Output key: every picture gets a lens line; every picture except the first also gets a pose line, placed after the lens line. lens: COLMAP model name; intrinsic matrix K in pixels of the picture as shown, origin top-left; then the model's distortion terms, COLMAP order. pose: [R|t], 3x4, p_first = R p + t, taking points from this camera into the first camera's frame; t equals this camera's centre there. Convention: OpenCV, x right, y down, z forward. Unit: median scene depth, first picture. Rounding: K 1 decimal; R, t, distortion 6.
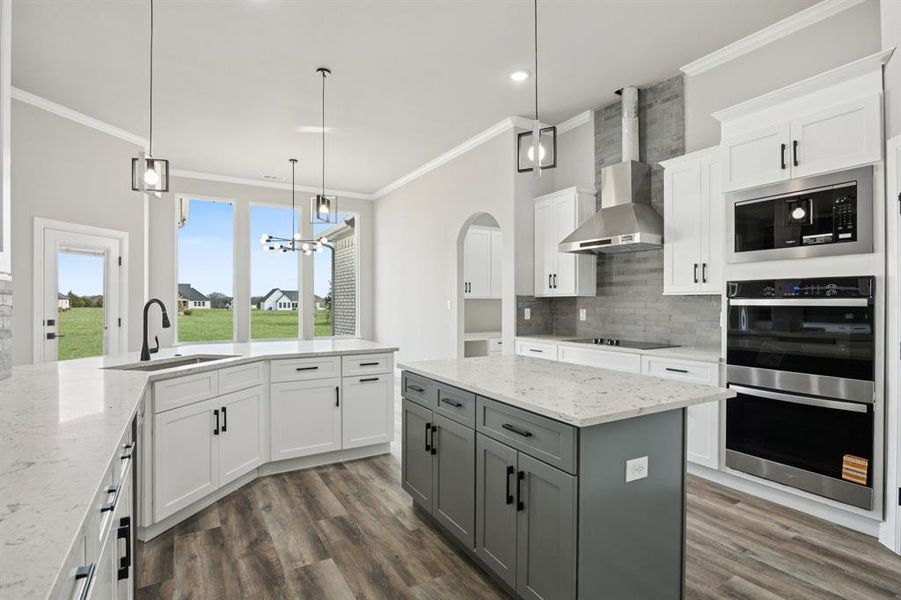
lens RADIAL K [[452.1, 0, 444.5], [0, 452.1, 303.3], [0, 0, 1]] dist [-0.000633, -0.000032]
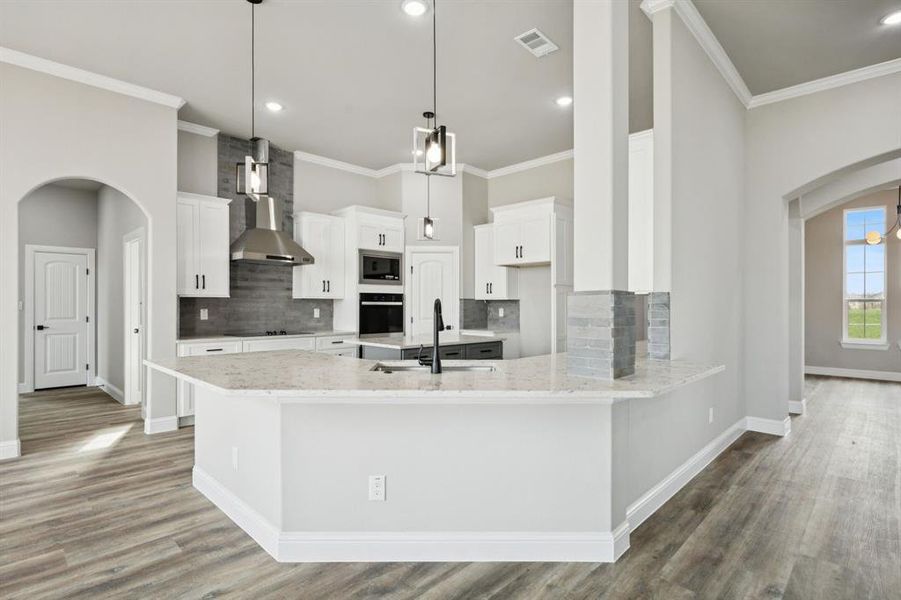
lens RADIAL K [[452.1, 0, 444.5], [0, 452.1, 303.3], [0, 0, 1]] dist [-0.000633, -0.000032]
pose [[-0.267224, 0.006001, 0.963616, -1.076227], [0.000855, 0.999982, -0.005991, 0.007778], [-0.963634, -0.000777, -0.267224, 0.911083]]
